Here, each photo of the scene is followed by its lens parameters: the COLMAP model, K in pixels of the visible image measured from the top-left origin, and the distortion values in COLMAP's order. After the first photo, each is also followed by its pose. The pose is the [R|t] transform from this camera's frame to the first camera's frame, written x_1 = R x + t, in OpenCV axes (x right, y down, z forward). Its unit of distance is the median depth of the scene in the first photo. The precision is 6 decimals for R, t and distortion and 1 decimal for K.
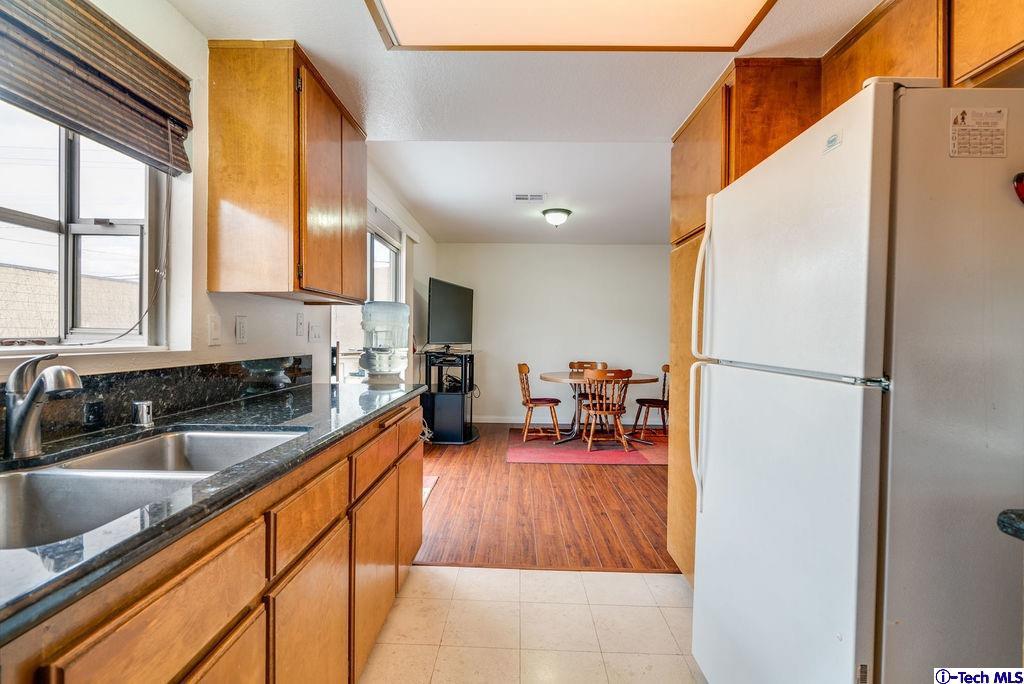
lens RADIAL K [[460.5, 0, 505.0], [0, 460.5, 338.2], [0, 0, 1]] dist [-0.002916, 0.000846]
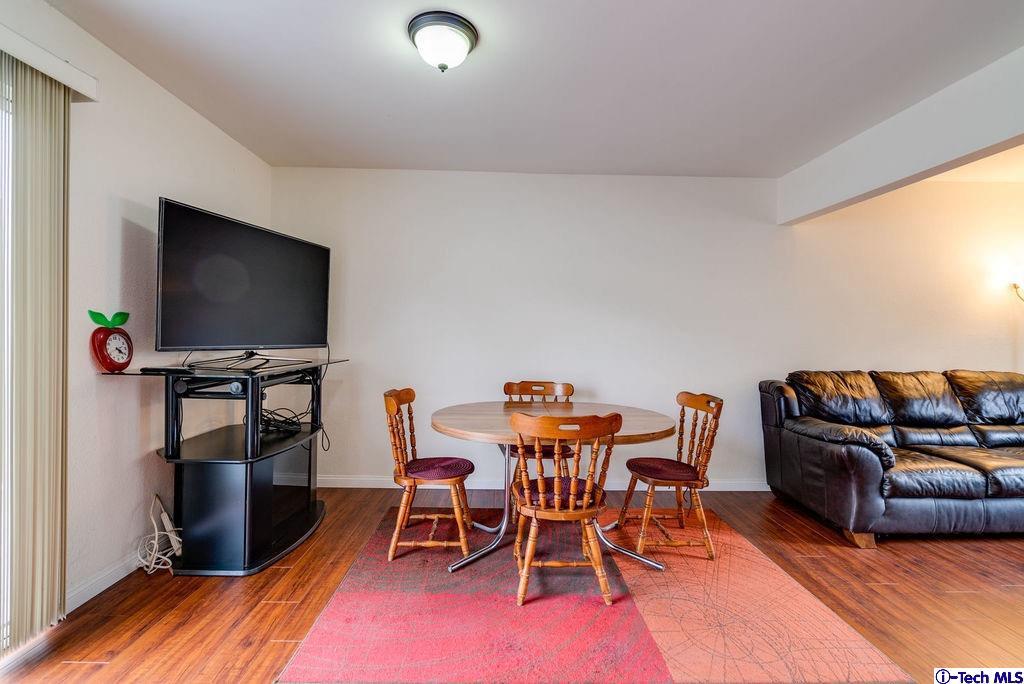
lens RADIAL K [[460.5, 0, 505.0], [0, 460.5, 338.2], [0, 0, 1]] dist [-0.002916, 0.000846]
pose [[0.999058, 0.008029, 0.042652, 0.135936], [-0.008081, 0.999967, 0.001038, -0.001309], [-0.042642, -0.001382, 0.999089, 0.528674]]
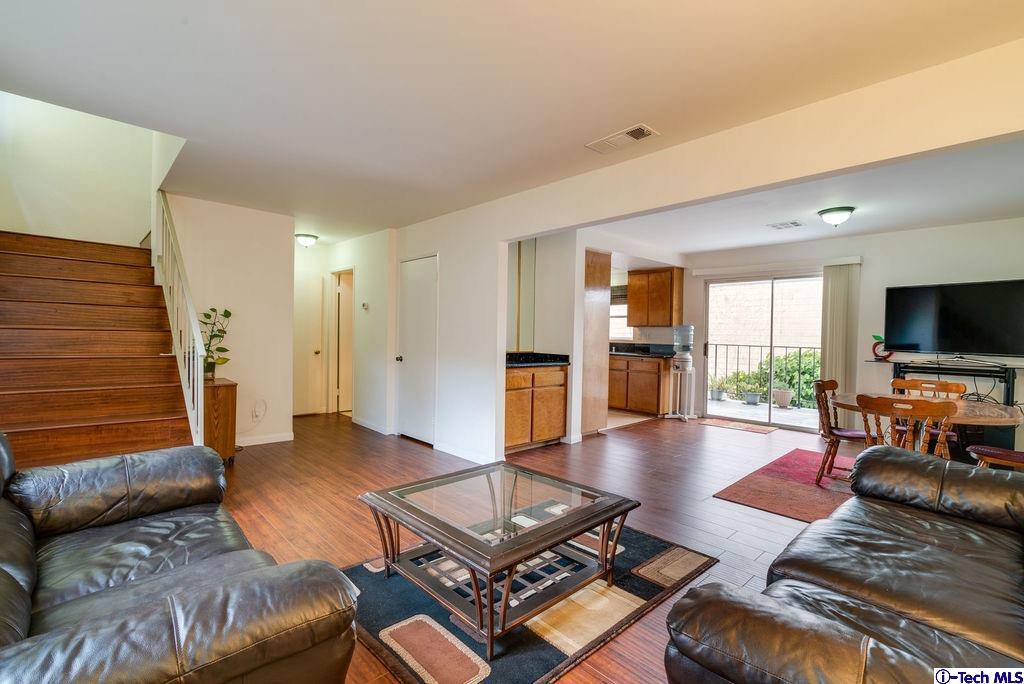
lens RADIAL K [[460.5, 0, 505.0], [0, 460.5, 338.2], [0, 0, 1]] dist [-0.002916, 0.000846]
pose [[-0.700240, 0.000766, -0.713907, 1.132439], [-0.014341, 0.999783, 0.015138, -0.018677], [0.713764, 0.020838, -0.700076, 1.064572]]
